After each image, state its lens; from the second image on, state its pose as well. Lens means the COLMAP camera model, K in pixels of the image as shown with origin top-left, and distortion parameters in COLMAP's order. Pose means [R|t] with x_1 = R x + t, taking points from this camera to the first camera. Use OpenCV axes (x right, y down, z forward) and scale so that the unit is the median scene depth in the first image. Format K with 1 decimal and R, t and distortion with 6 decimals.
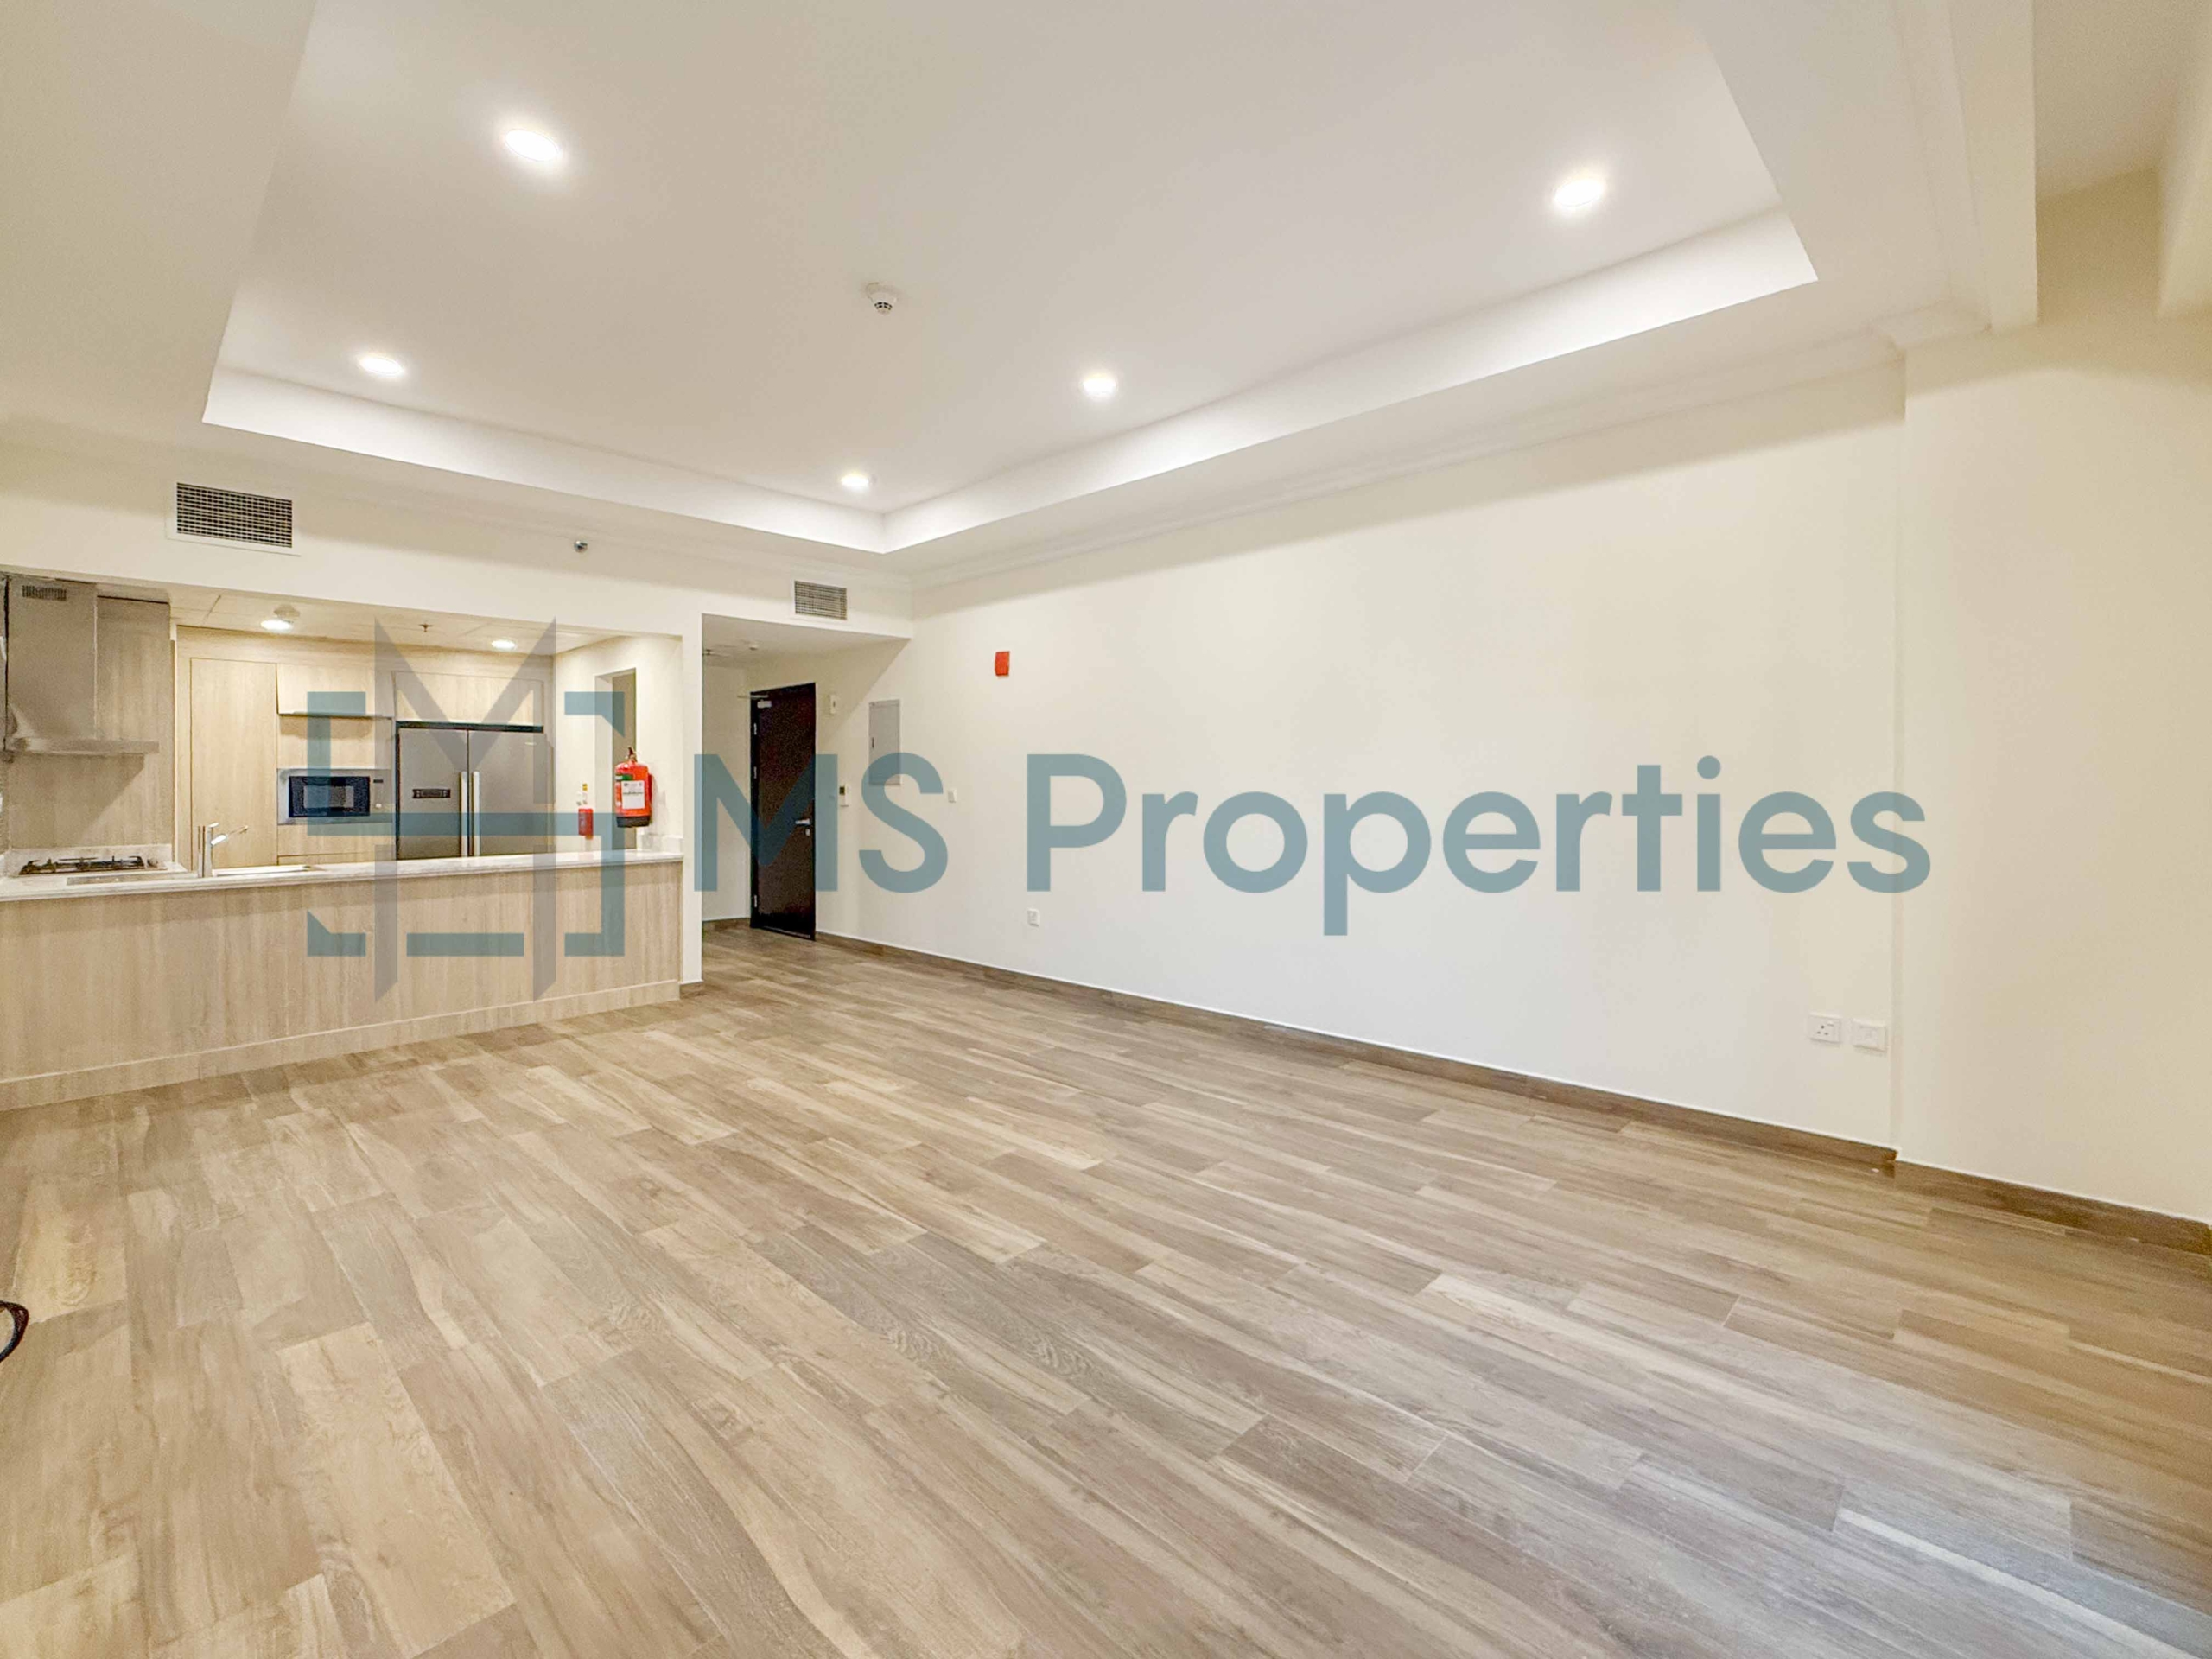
lens RADIAL K [[964.3, 0, 1119.6], [0, 964.3, 775.7], [0, 0, 1]] dist [0.000104, -0.000560]
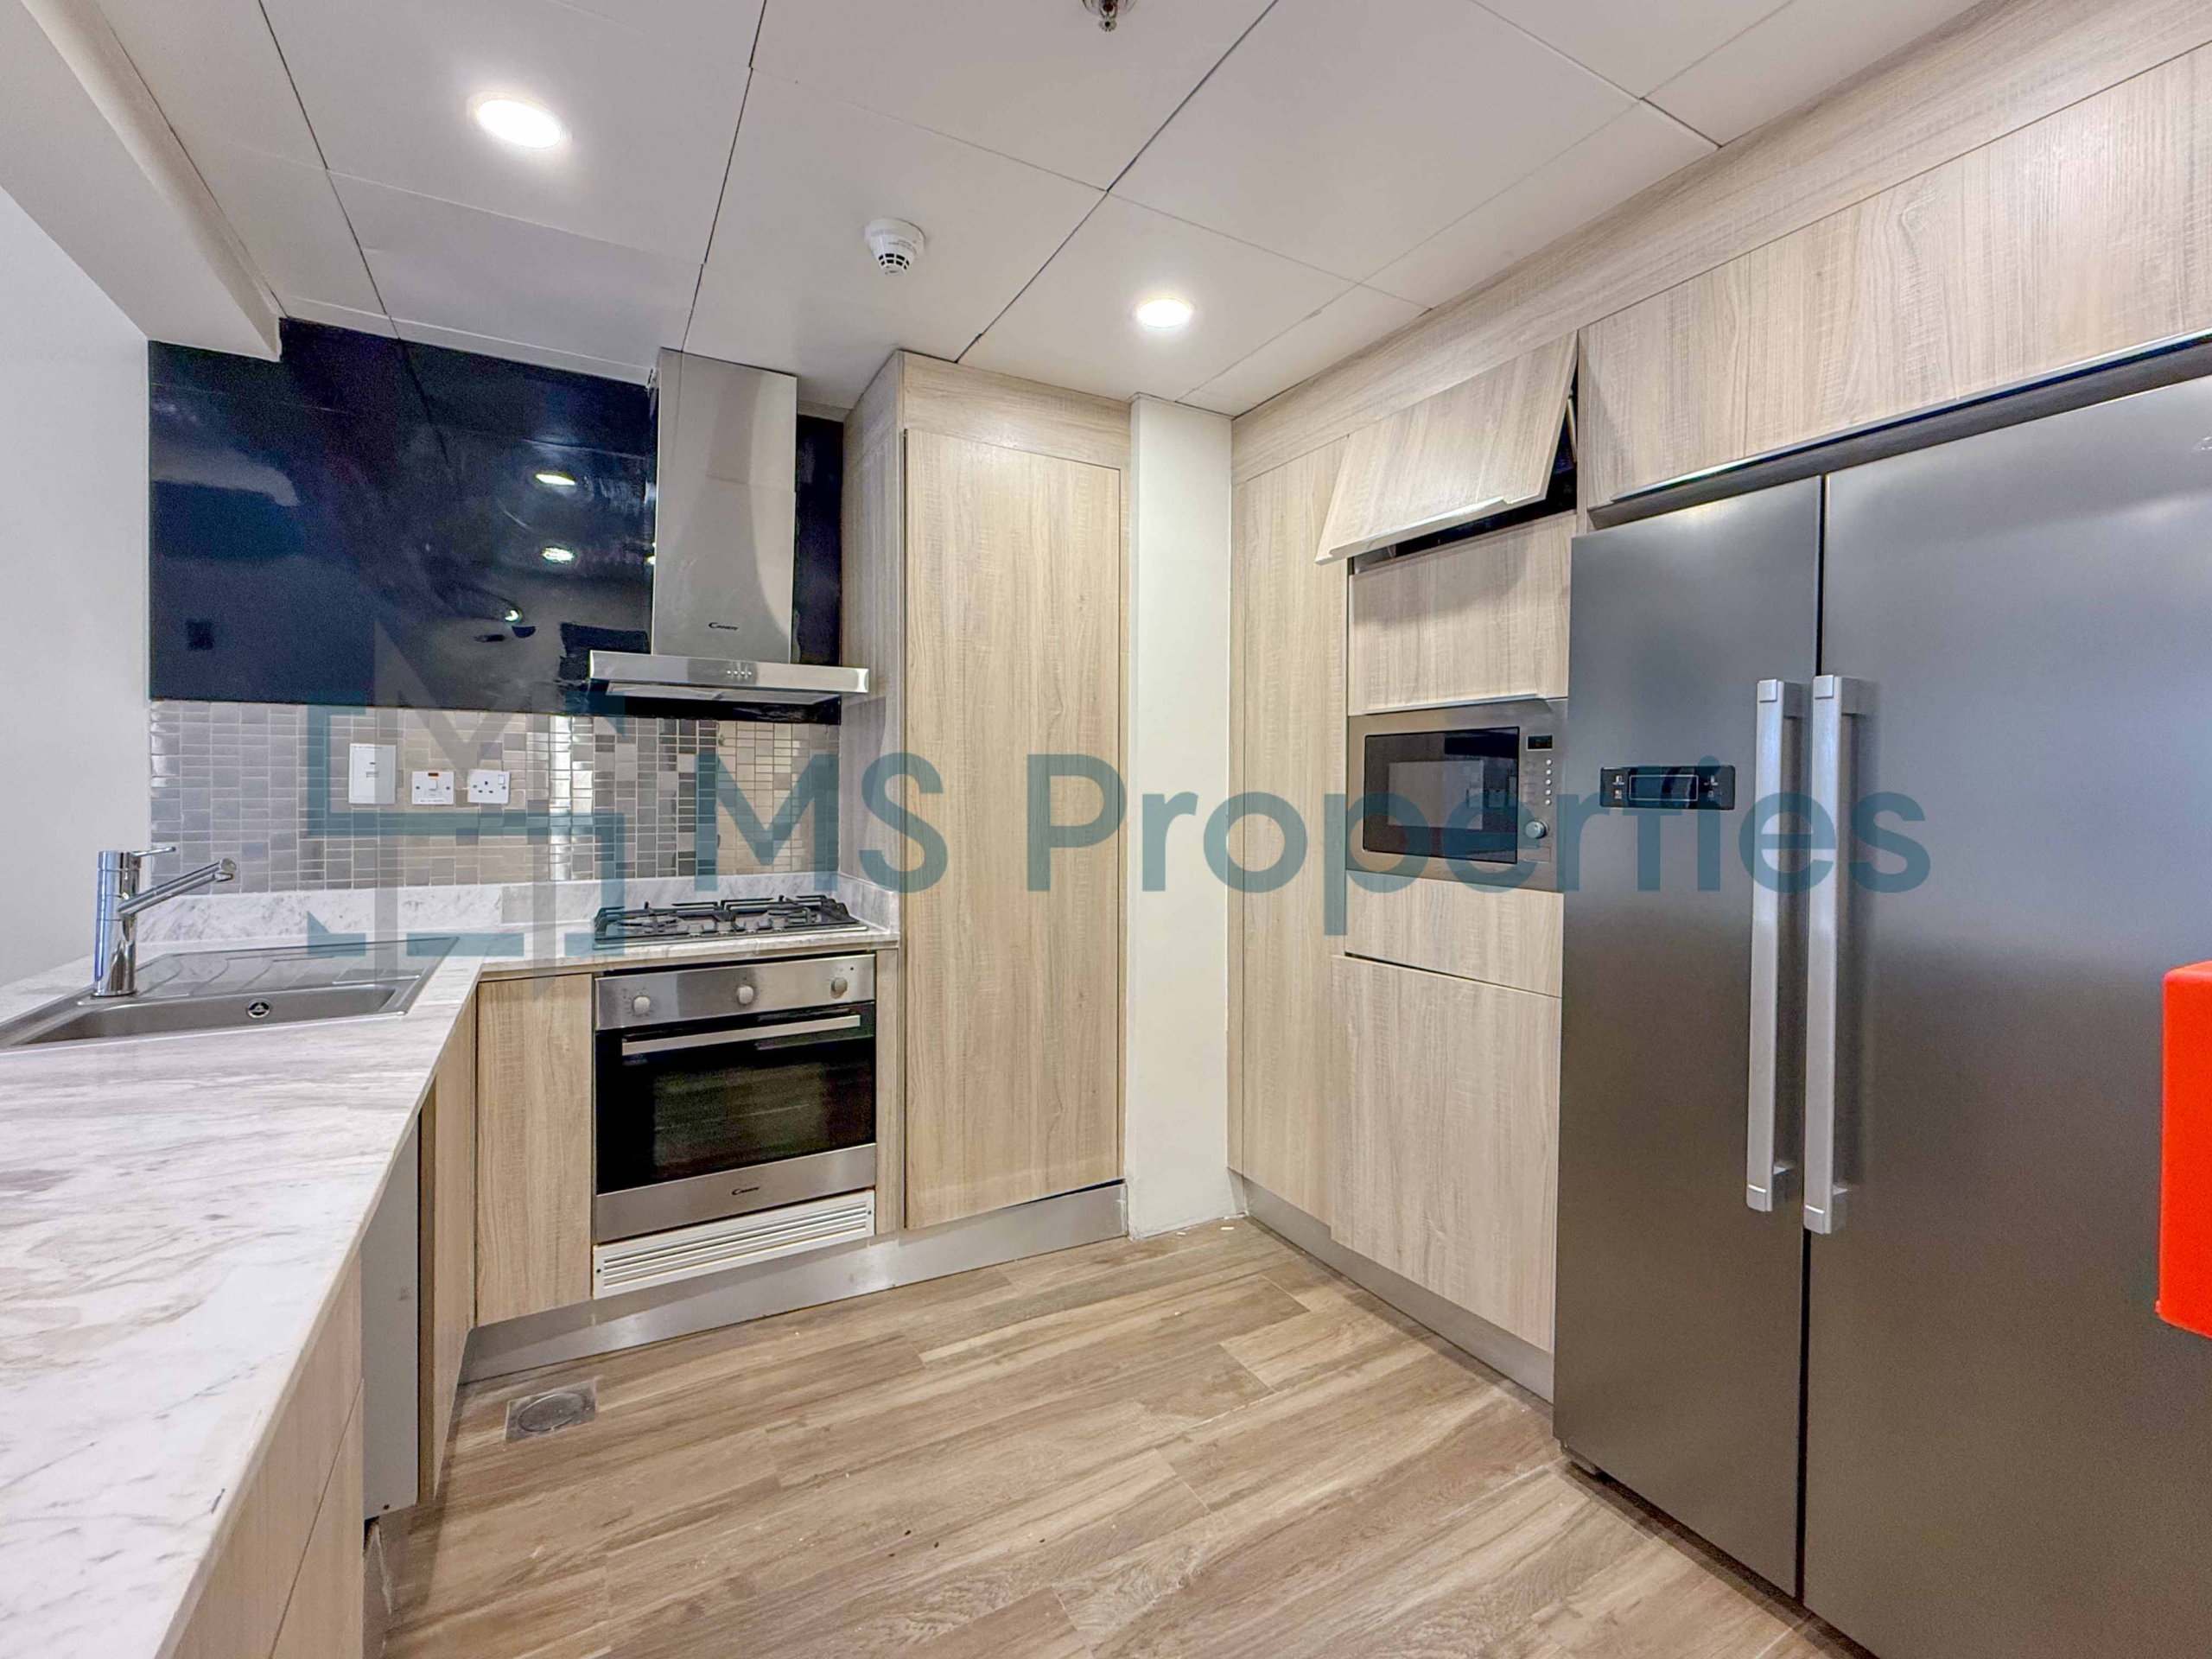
lens RADIAL K [[913.9, 0, 1110.3], [0, 913.9, 716.5], [0, 0, 1]] dist [0.000333, 0.000025]
pose [[-0.275957, -0.077648, -0.958028, -1.019694], [0.001059, 0.996706, -0.081088, 0.033736], [0.961169, -0.023391, -0.274966, 1.932810]]
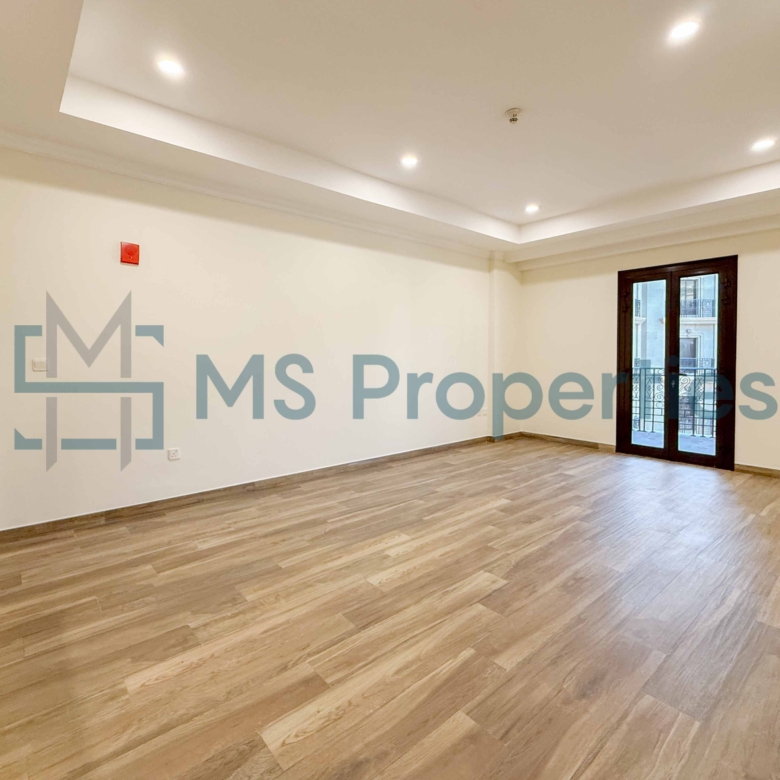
lens RADIAL K [[449.1, 0, 396.9], [0, 449.1, 362.1], [0, 0, 1]] dist [-0.002402, -0.001264]
pose [[0.090622, -0.013652, 0.995792, -1.326557], [-0.006779, 0.999874, 0.014325, 0.017498], [-0.995862, -0.008049, 0.090518, 1.250346]]
